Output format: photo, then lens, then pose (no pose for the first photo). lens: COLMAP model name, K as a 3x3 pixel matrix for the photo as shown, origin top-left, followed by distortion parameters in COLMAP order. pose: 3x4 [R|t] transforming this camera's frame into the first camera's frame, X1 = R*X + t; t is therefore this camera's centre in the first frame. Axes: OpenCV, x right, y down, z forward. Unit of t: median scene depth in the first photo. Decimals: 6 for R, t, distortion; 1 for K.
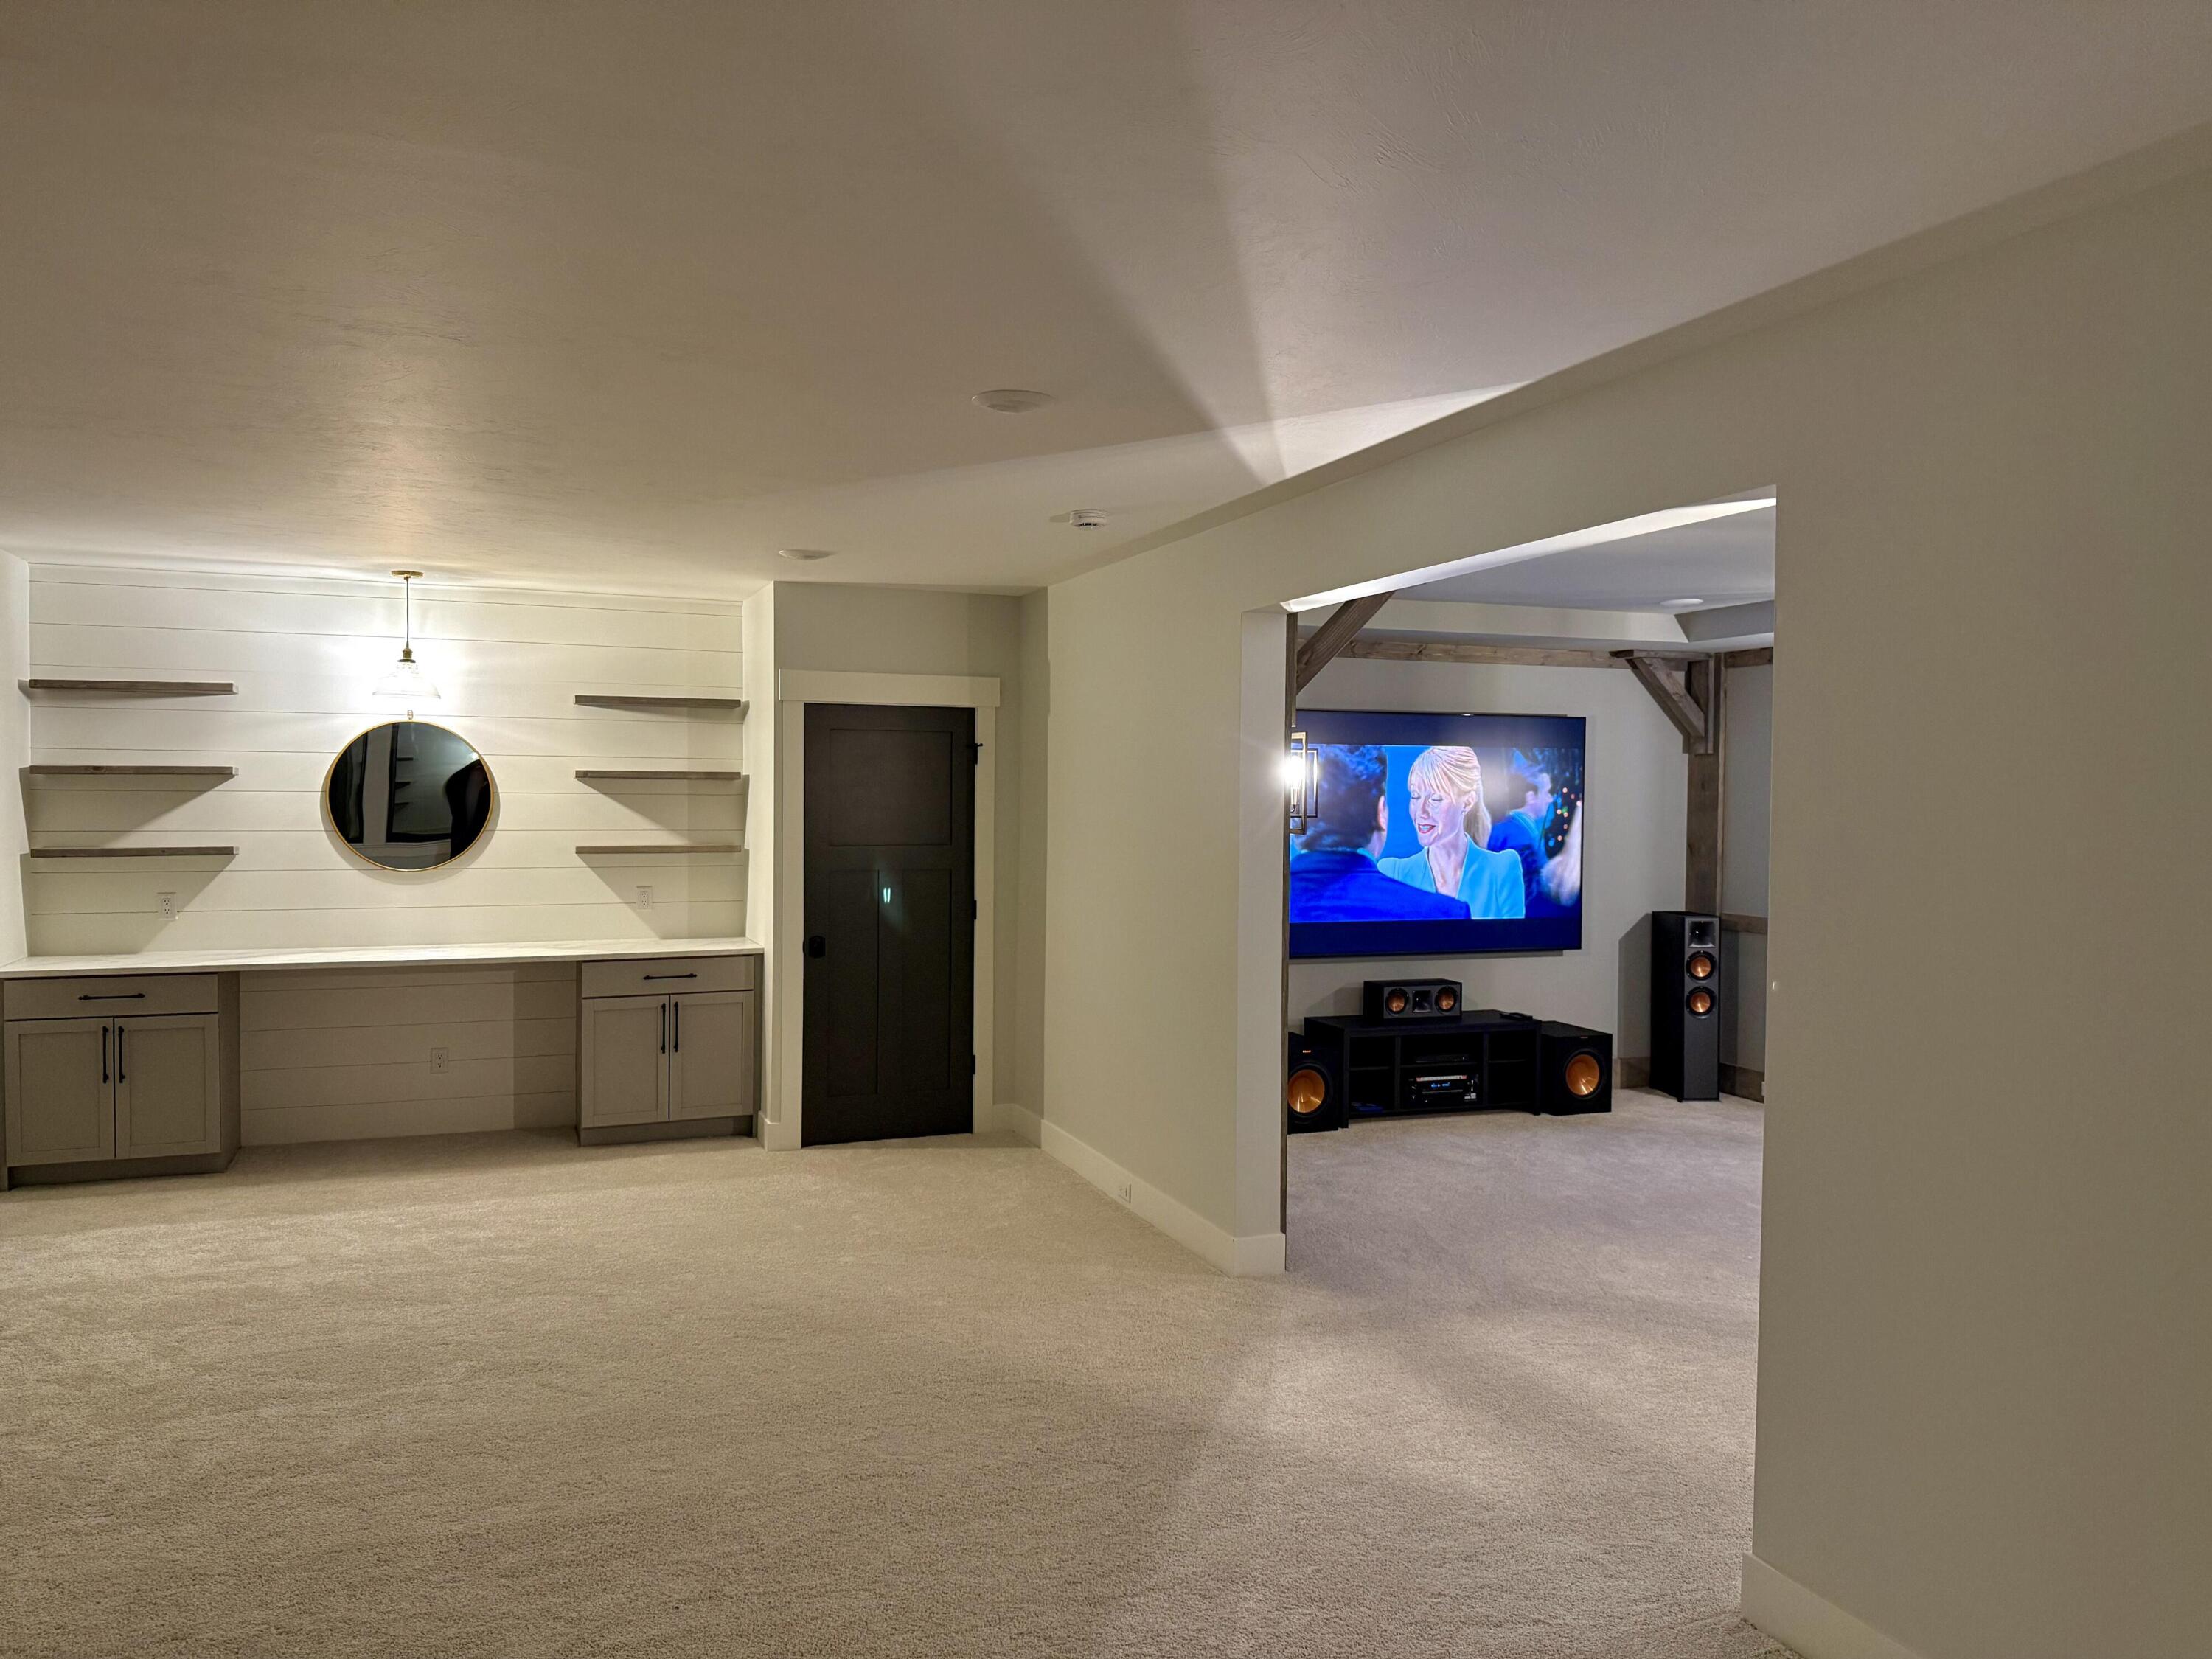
lens RADIAL K [[1546.3, 0, 1067.6], [0, 1546.3, 808.9], [0, 0, 1]] dist [0.080853, -0.052903]
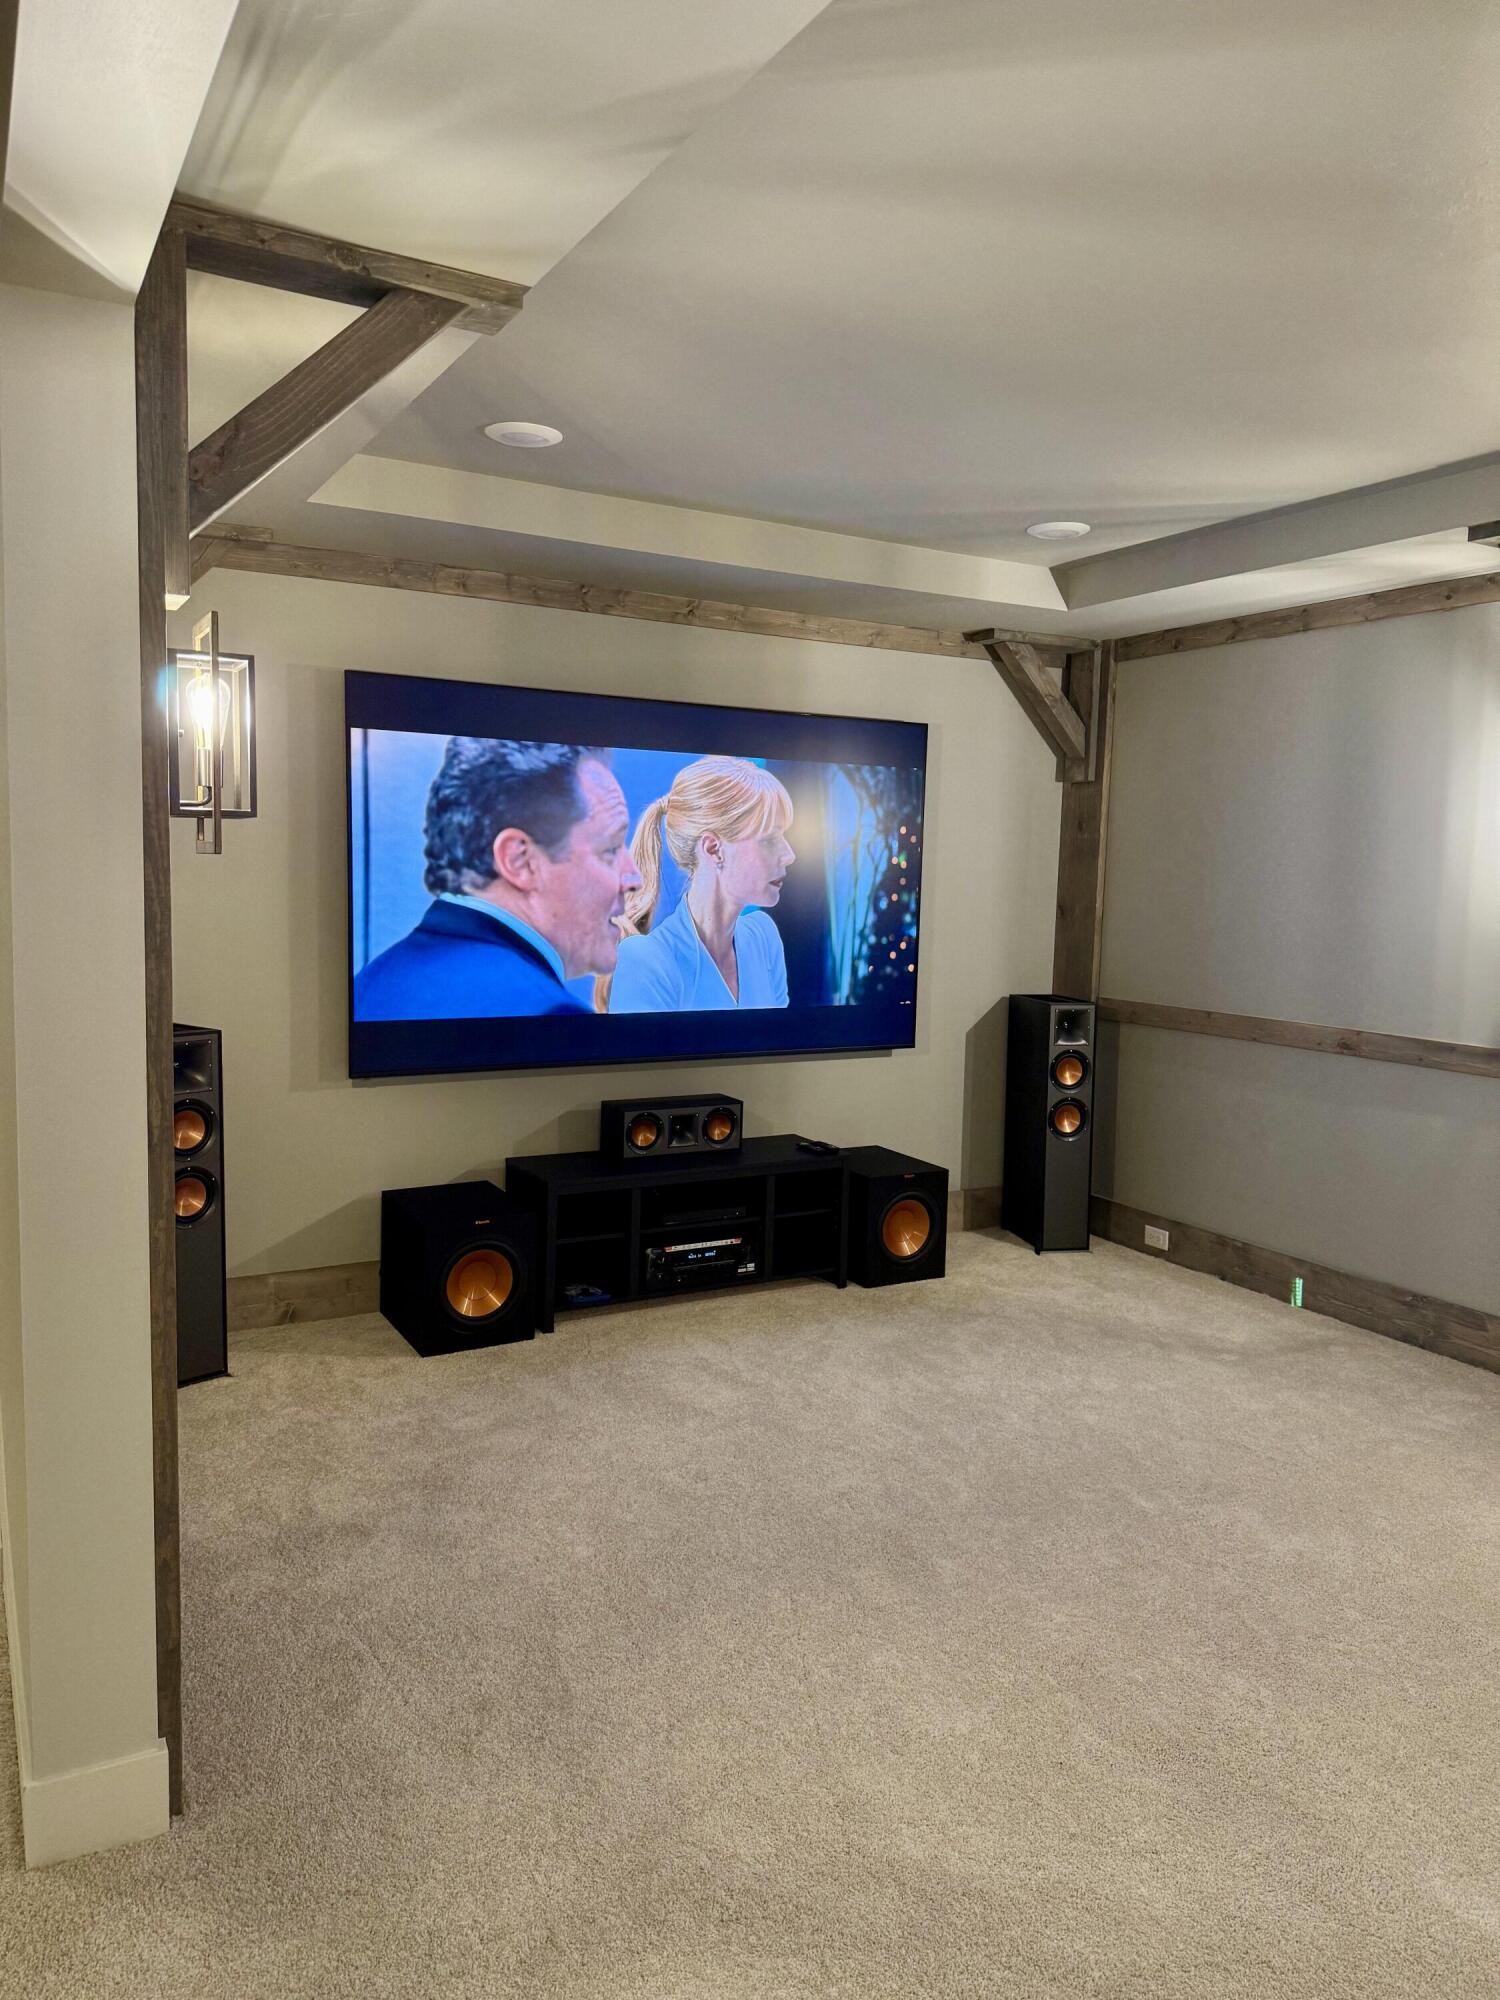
lens RADIAL K [[1398.1, 0, 735.3], [0, 1398.1, 996.6], [0, 0, 1]] dist [0.080853, -0.052903]
pose [[0.989192, -0.002971, 0.146594, 0.158923], [-0.008782, 0.996799, 0.079459, 0.016227], [-0.146361, -0.079888, 0.986000, 0.390861]]
